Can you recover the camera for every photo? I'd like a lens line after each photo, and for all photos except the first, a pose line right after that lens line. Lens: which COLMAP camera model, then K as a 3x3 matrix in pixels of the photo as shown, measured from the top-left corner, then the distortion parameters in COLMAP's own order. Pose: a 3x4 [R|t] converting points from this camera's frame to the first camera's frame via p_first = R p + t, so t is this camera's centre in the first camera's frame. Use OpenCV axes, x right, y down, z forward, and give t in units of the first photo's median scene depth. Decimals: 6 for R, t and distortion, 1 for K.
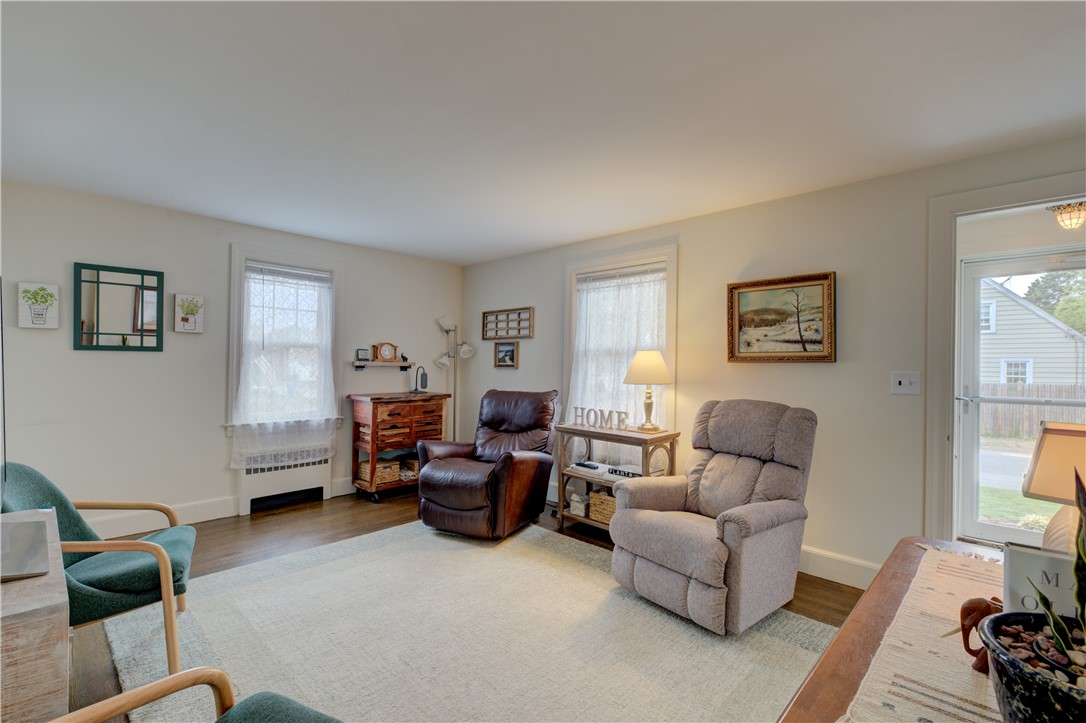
lens RADIAL K [[493.5, 0, 542.5], [0, 493.5, 360.5], [0, 0, 1]] dist [-0.000132, -0.000733]
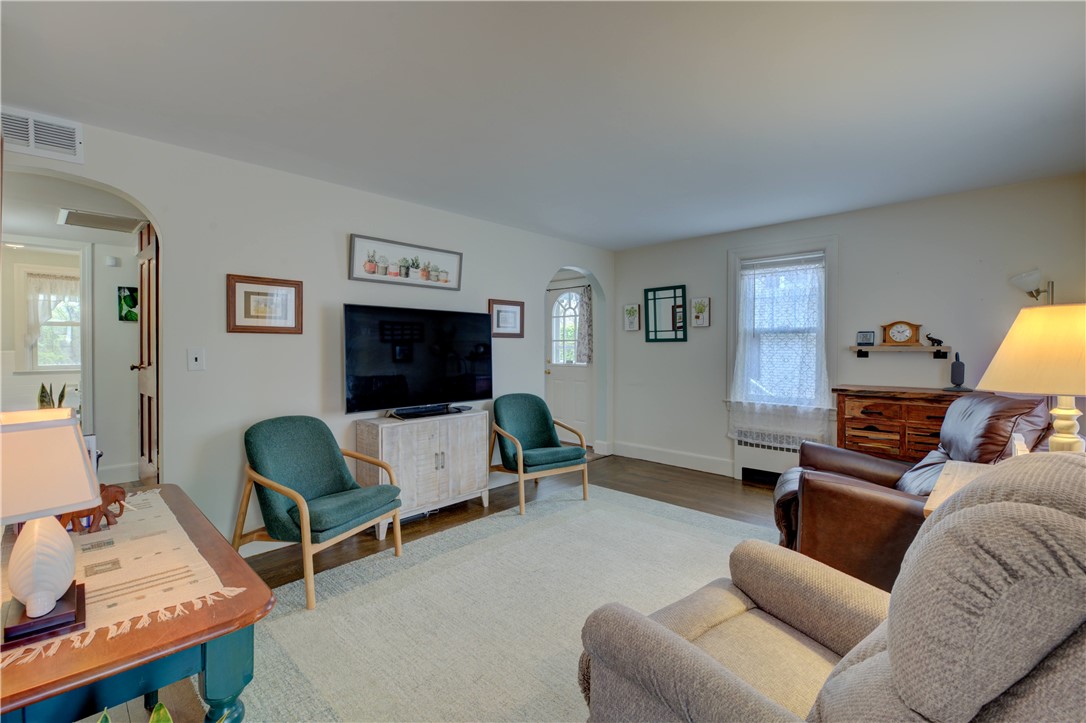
lens RADIAL K [[486.9, 0, 540.4], [0, 486.9, 355.4], [0, 0, 1]] dist [-0.001978, -0.001071]
pose [[-0.018326, 0.003108, -0.999827, 0.598441], [0.007785, 0.999965, 0.002966, 0.013471], [0.999802, -0.007730, -0.018350, 0.593835]]
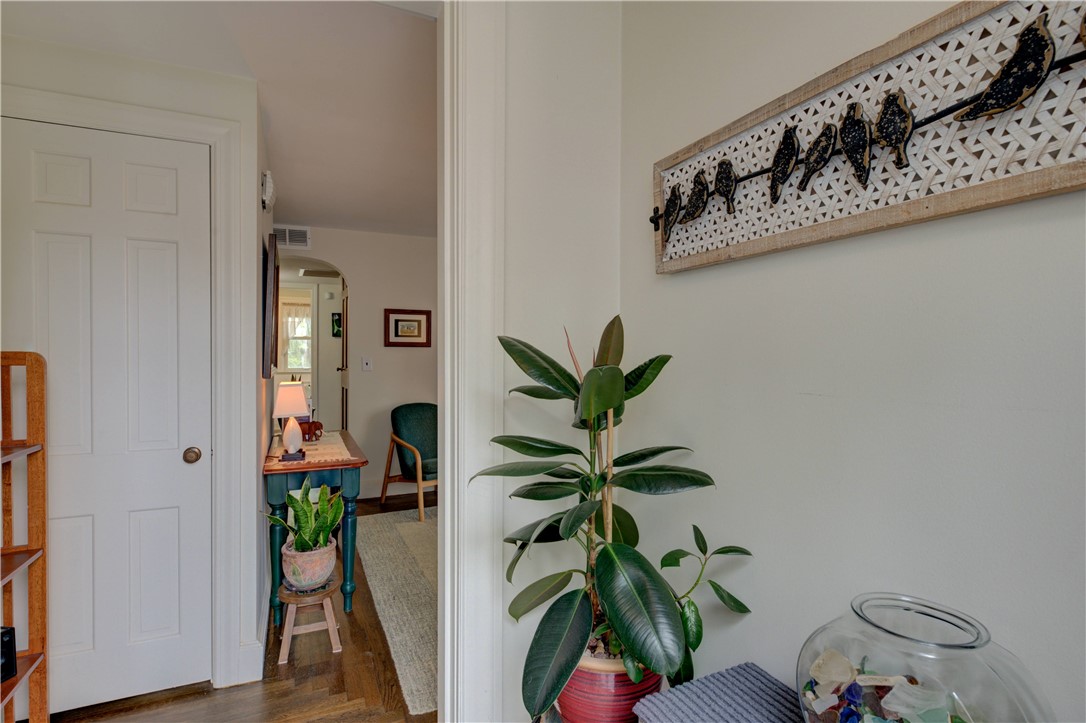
lens RADIAL K [[548.0, 0, 546.2], [0, 548.0, 360.7], [0, 0, 1]] dist [-0.004823, -0.000779]
pose [[-0.368466, 0.001028, -0.929641, 0.954164], [0.002929, 0.999996, -0.000055, 0.010667], [0.929637, -0.002743, -0.368467, 0.964294]]
